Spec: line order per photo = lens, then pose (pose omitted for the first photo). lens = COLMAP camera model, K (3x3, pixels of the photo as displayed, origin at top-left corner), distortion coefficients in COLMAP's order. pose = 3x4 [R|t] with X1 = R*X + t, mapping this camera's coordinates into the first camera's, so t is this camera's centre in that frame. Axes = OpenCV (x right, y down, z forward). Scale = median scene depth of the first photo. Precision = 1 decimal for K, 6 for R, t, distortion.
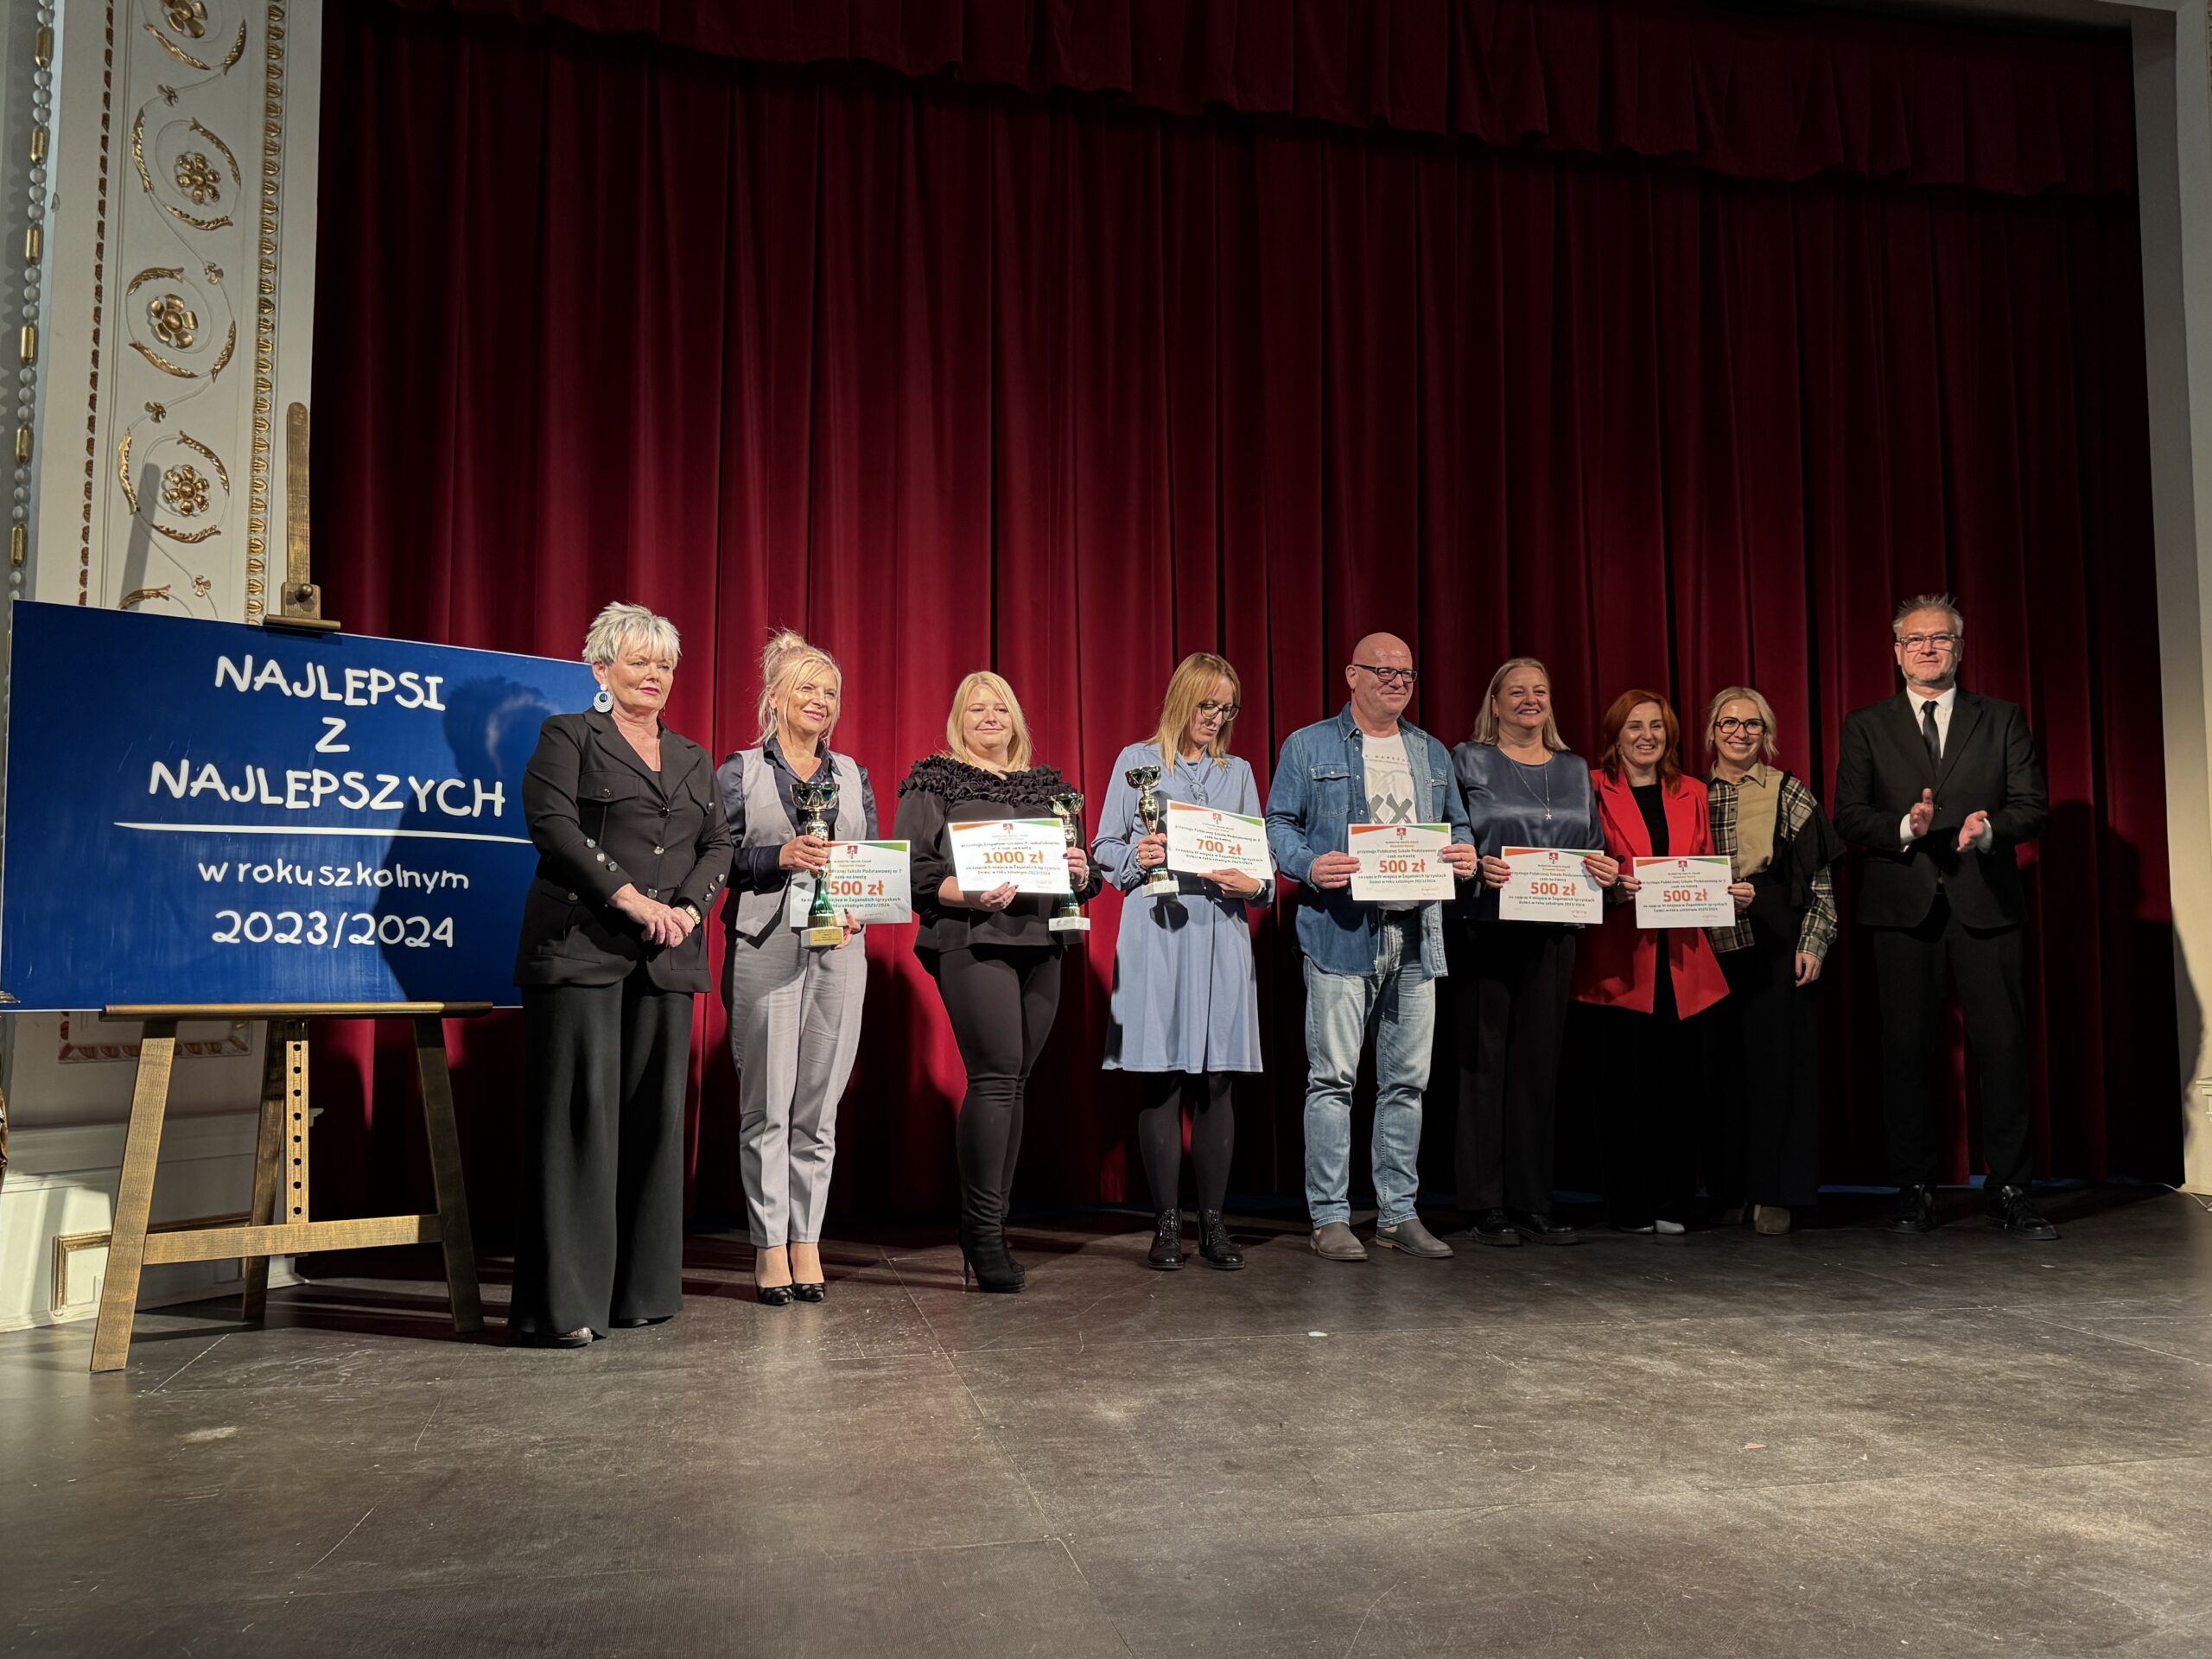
lens RADIAL K [[1915.9, 0, 1122.0], [0, 1915.9, 820.3], [0, 0, 1]] dist [-0.008738, -0.010069]
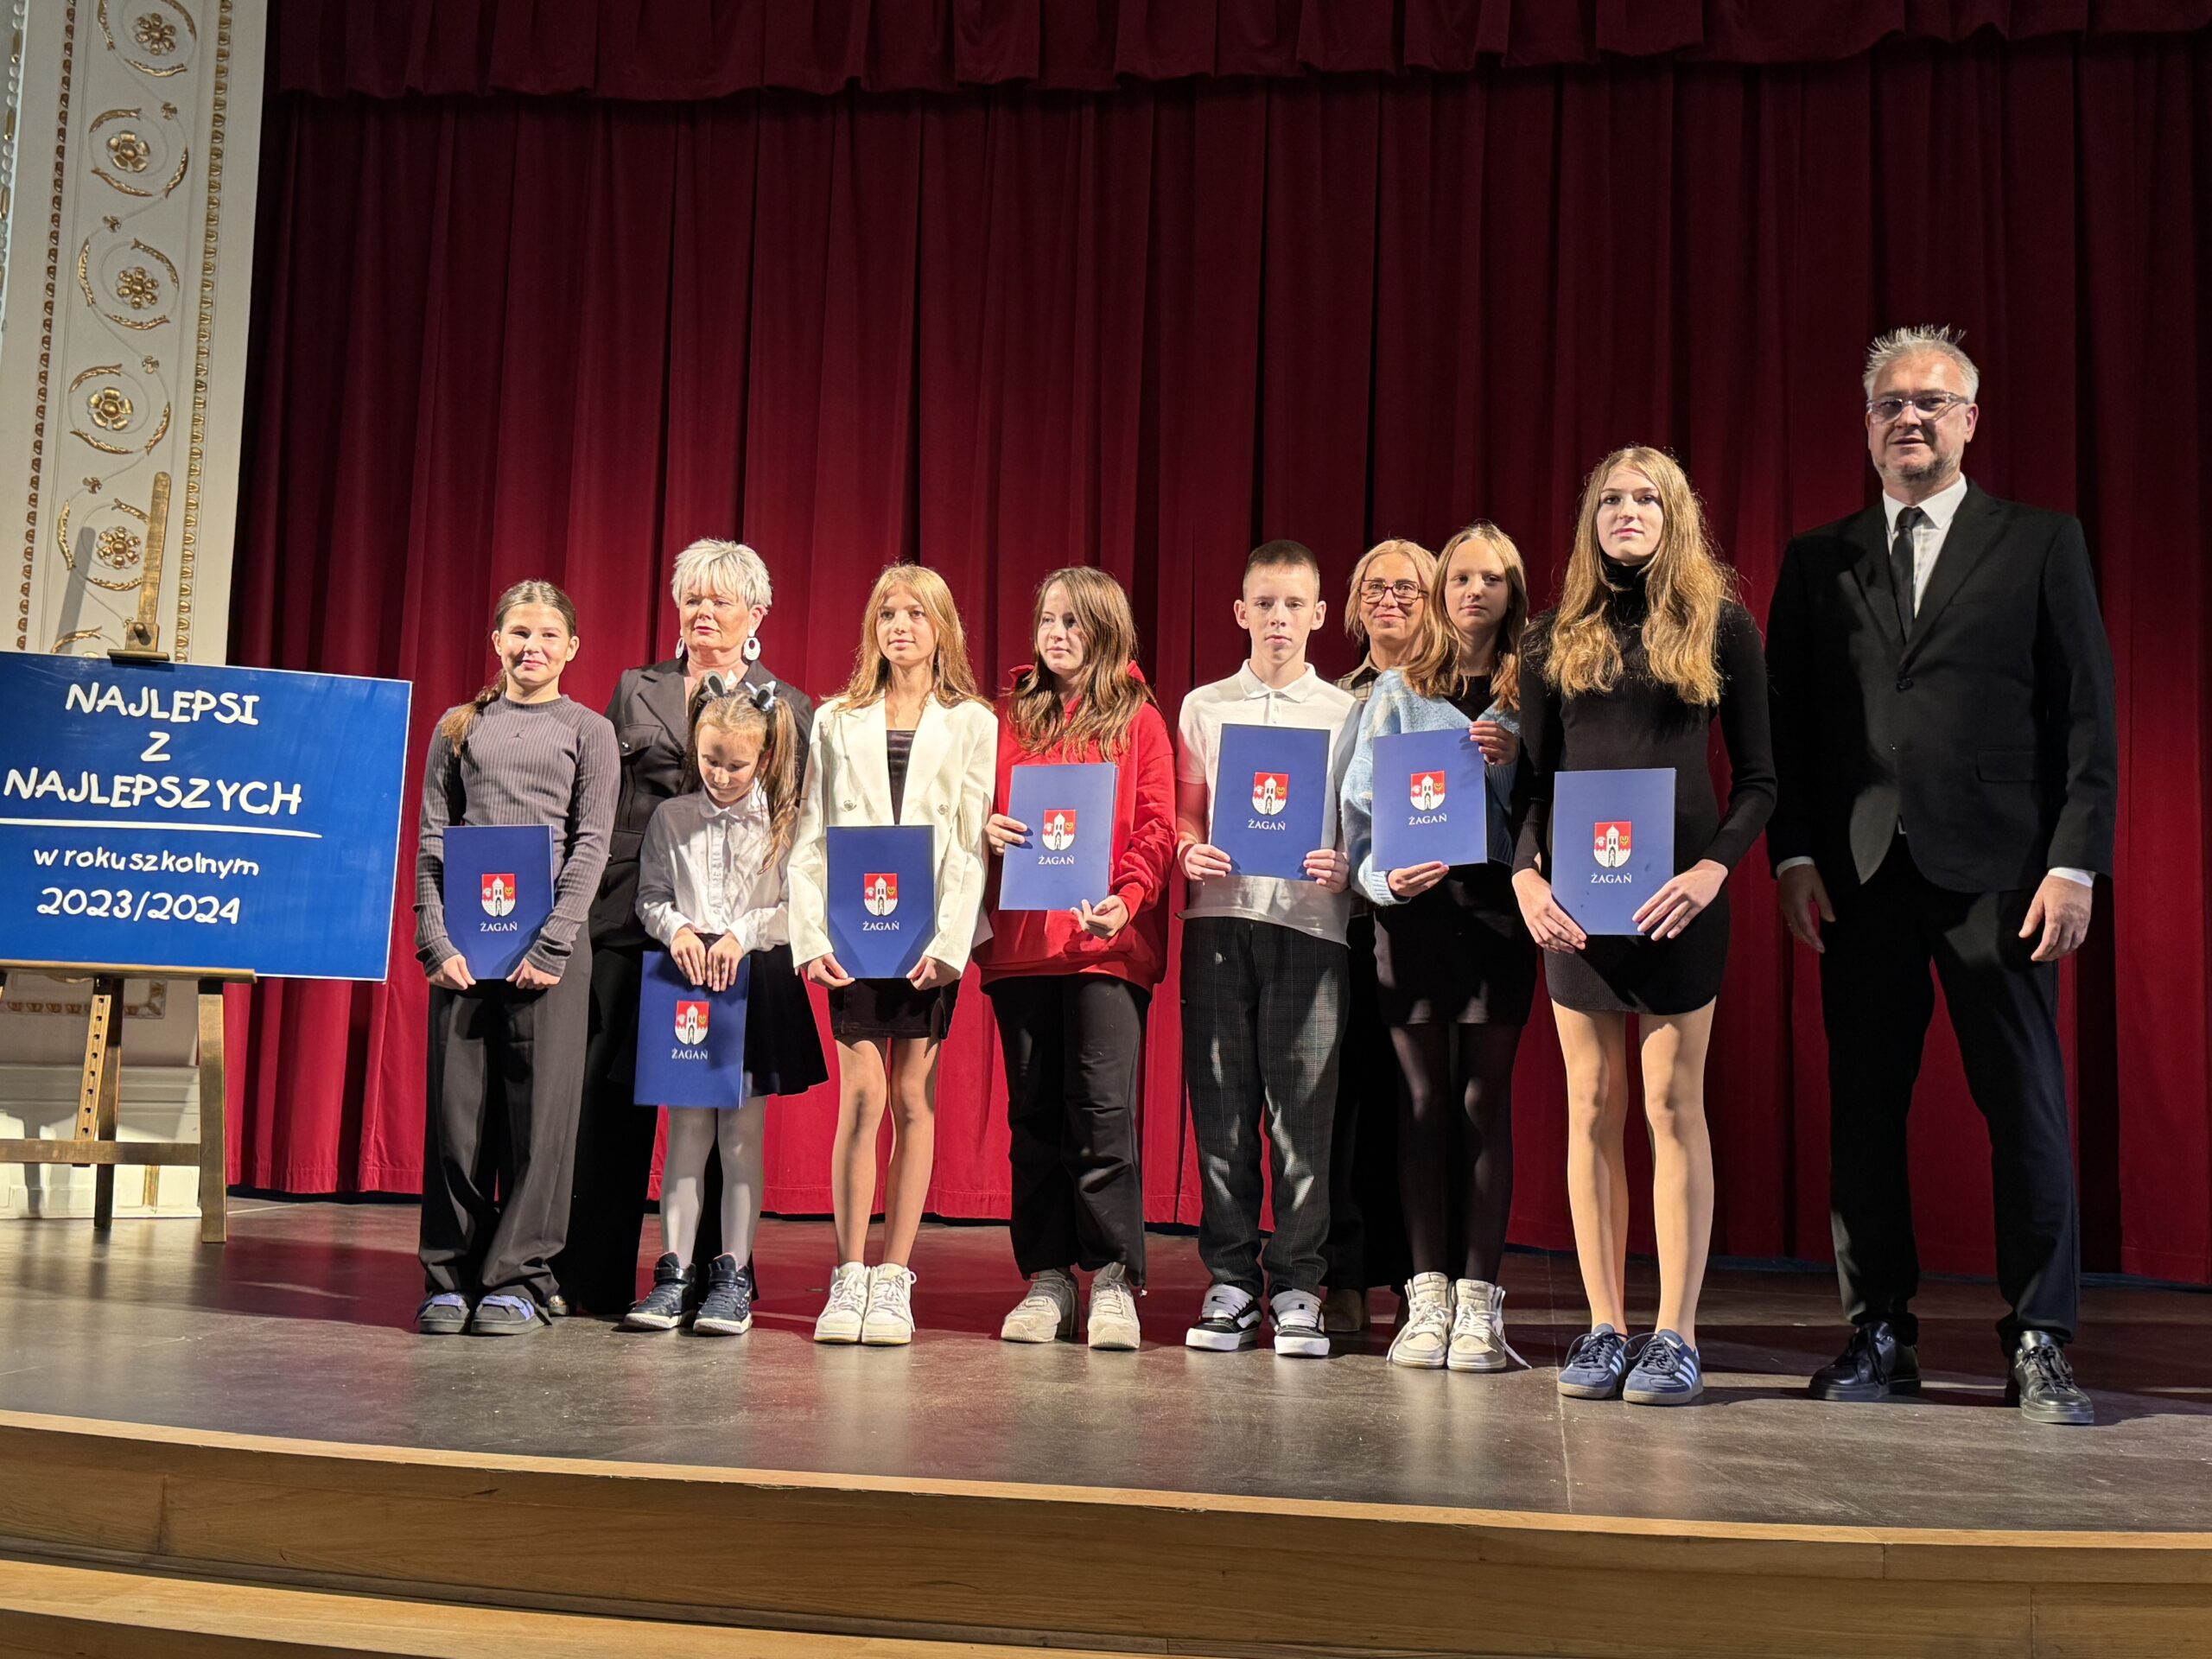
lens RADIAL K [[2396.8, 0, 1106.6], [0, 2396.8, 835.5], [0, 0, 1]] dist [-0.020543, 0.000000]
pose [[0.911112, -0.002354, -0.412152, 0.733459], [-0.001365, 0.999961, -0.008727, 0.023362], [0.412156, 0.008514, 0.911073, -0.125722]]
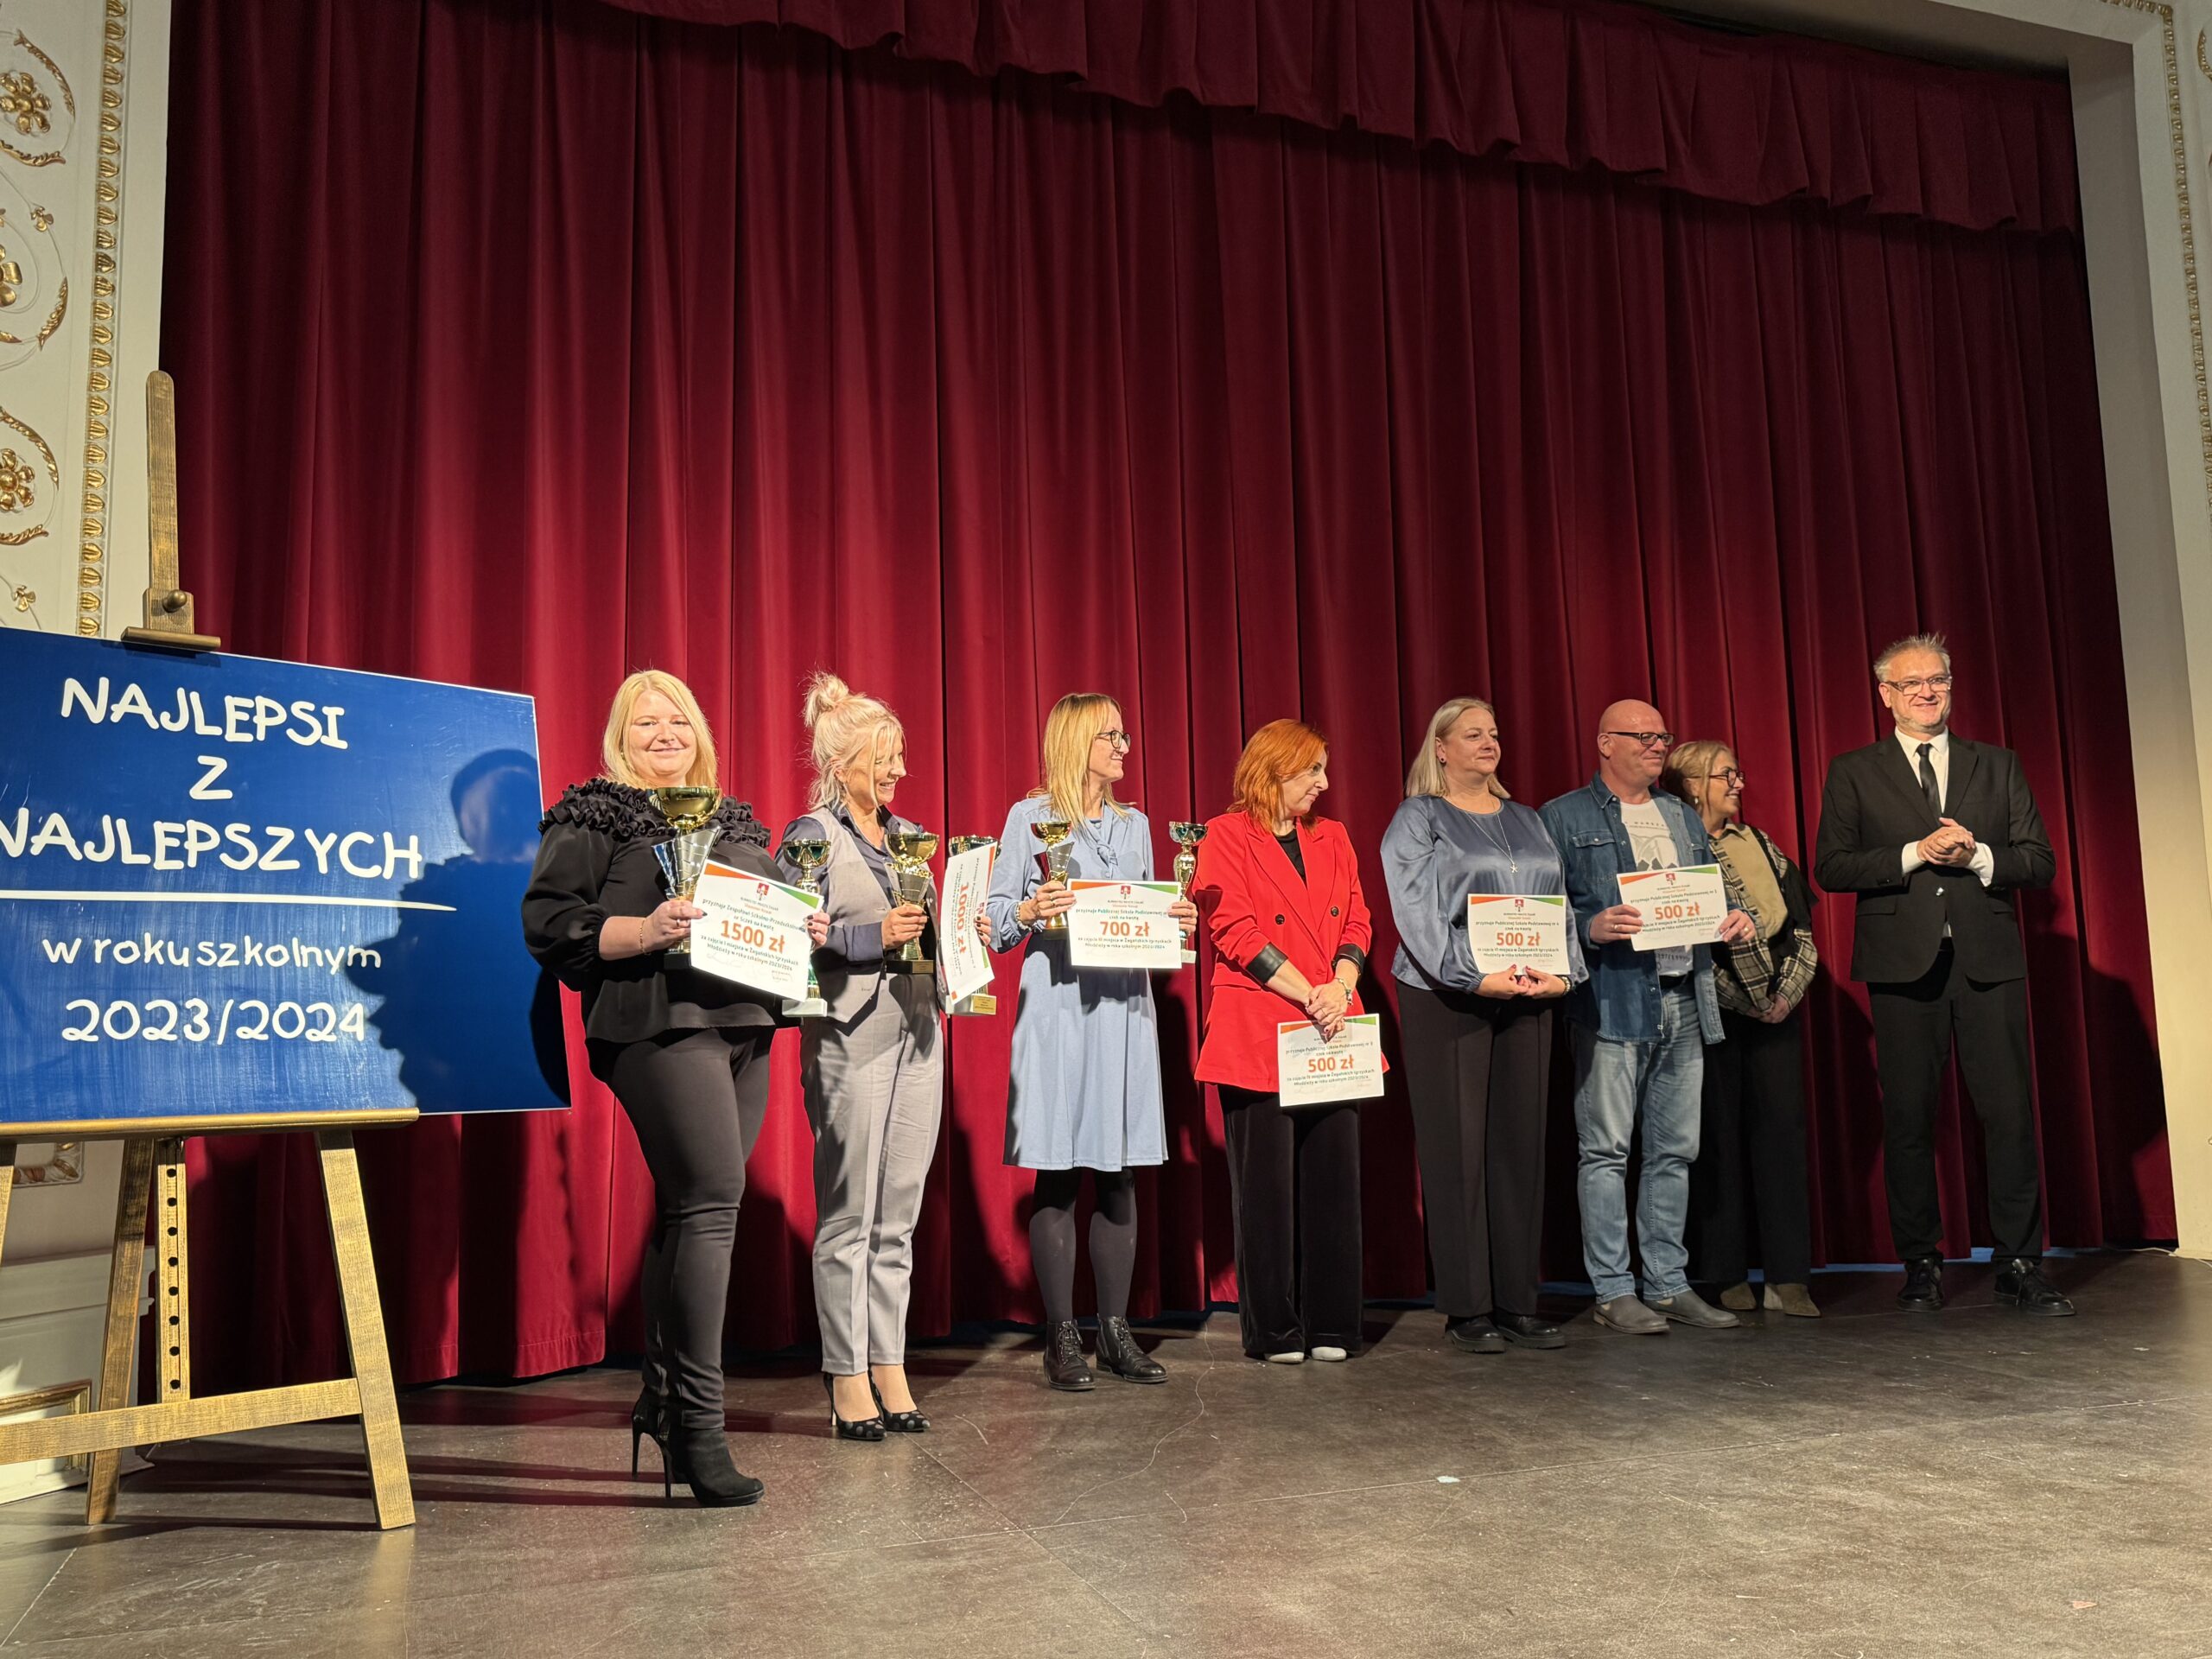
lens RADIAL K [[1915.9, 0, 1104.2], [0, 1915.9, 813.8], [0, 0, 1]] dist [-0.008738, -0.010069]
pose [[0.991928, -0.008173, 0.126543, -0.138392], [0.013819, 0.998944, -0.043806, 0.010296], [-0.126051, 0.045201, 0.990993, 0.155514]]
